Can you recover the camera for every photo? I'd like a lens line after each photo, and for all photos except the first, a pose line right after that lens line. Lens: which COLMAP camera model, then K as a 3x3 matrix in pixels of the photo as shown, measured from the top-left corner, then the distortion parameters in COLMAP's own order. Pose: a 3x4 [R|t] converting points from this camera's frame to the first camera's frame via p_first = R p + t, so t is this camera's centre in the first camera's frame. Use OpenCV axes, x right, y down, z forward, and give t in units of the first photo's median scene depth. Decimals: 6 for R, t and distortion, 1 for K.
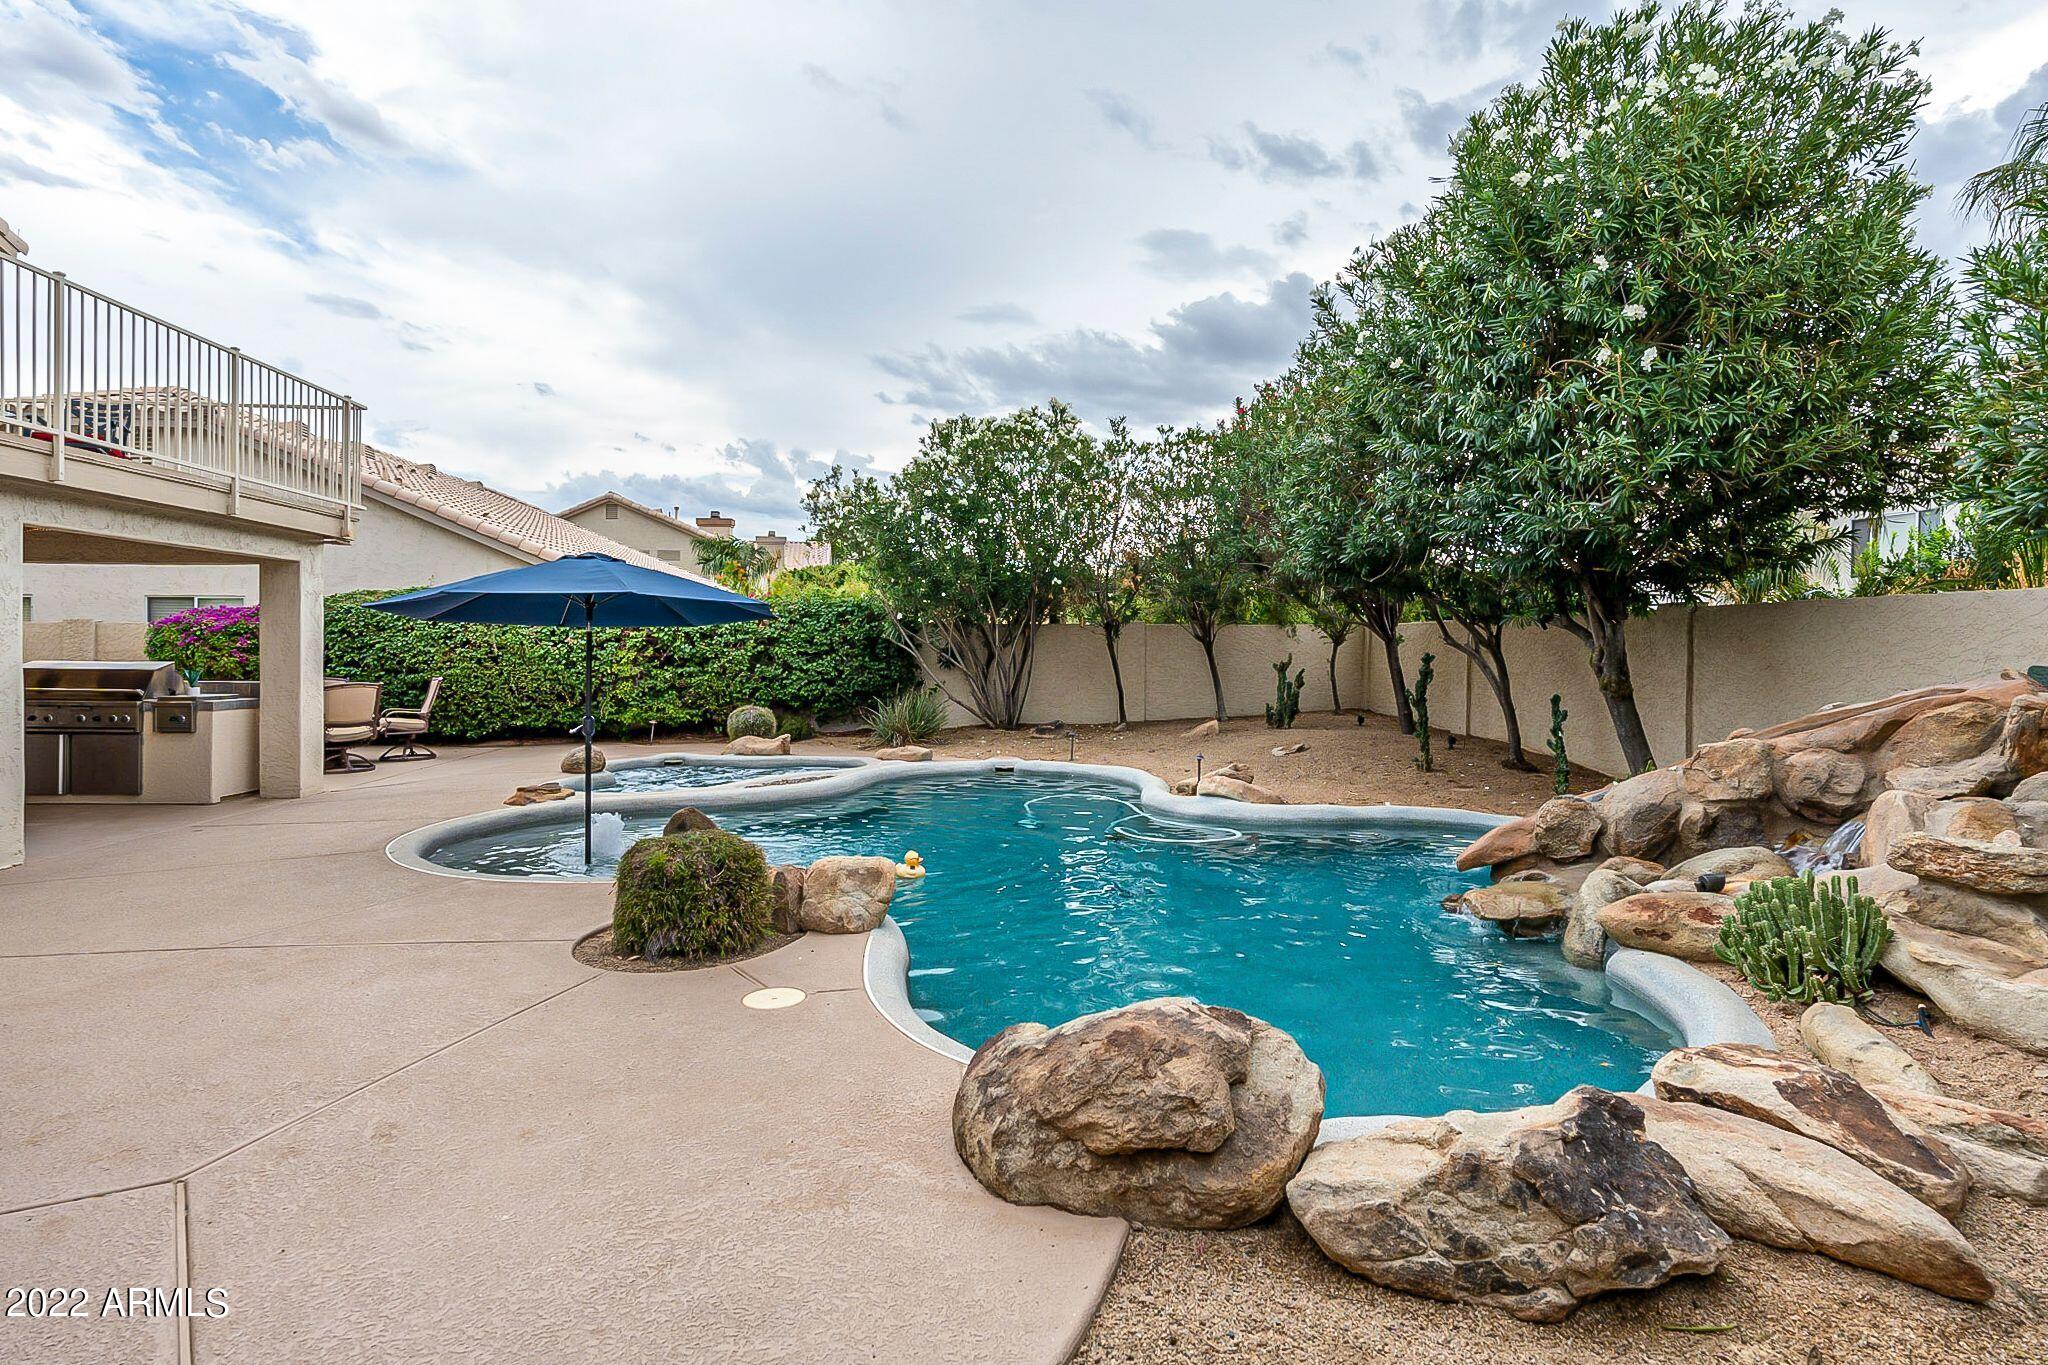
lens RADIAL K [[1082.4, 0, 1021.8], [0, 1082.4, 665.3], [0, 0, 1]] dist [-0.001877, 0.000122]
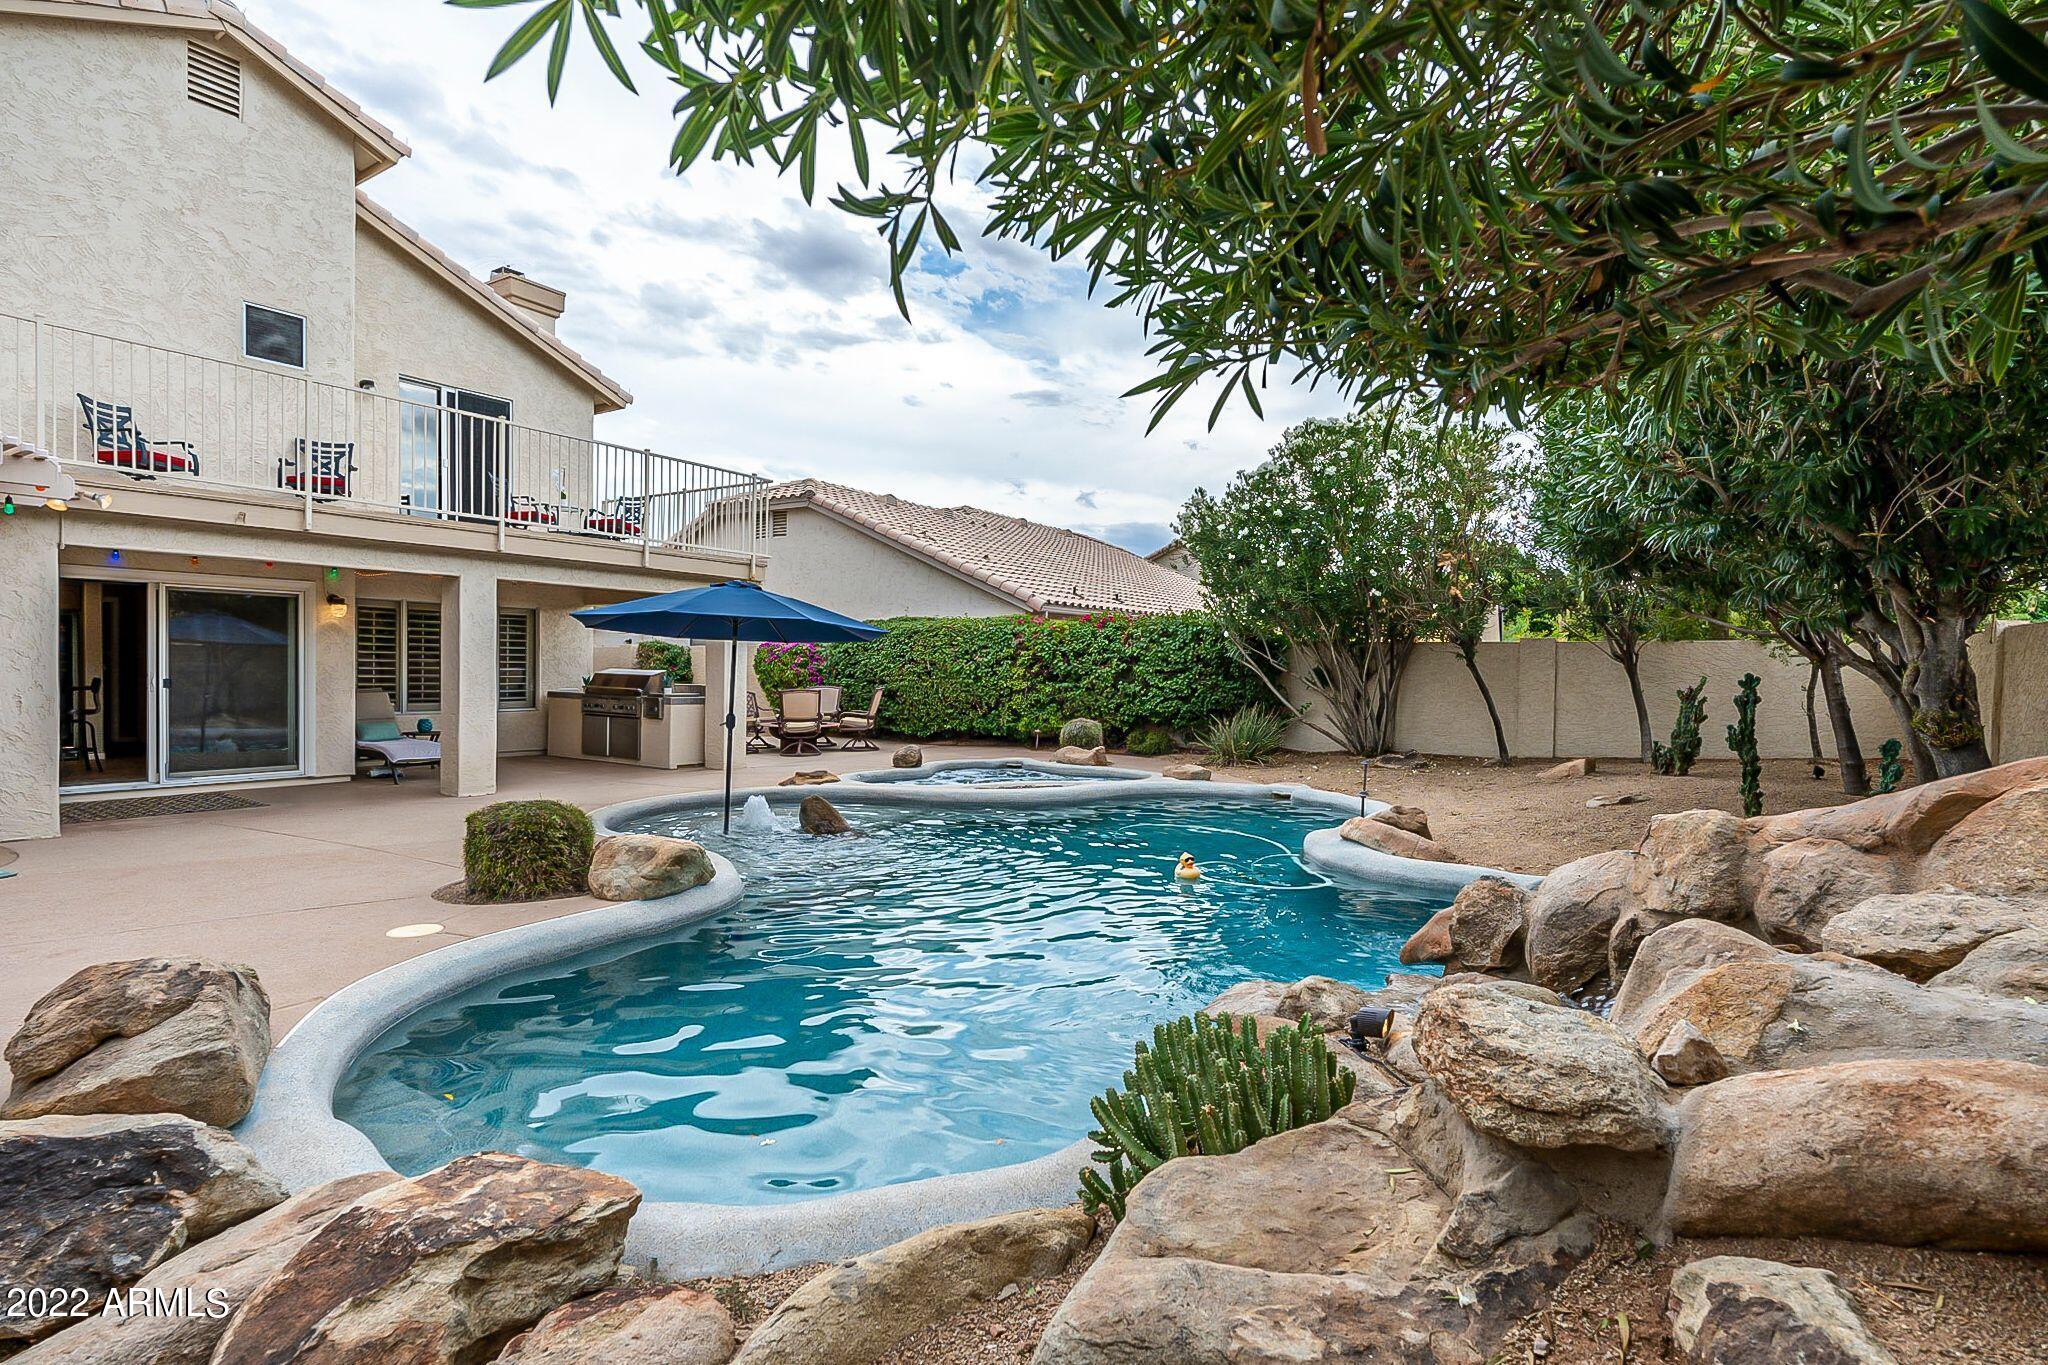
lens RADIAL K [[1010.6, 0, 987.6], [0, 1010.6, 693.4], [0, 0, 1]] dist [-0.001213, -0.000752]
pose [[0.791882, 0.022702, -0.610252, 0.382415], [-0.020168, 0.999736, 0.011019, 0.003957], [0.610341, 0.003582, 0.792131, 0.186946]]
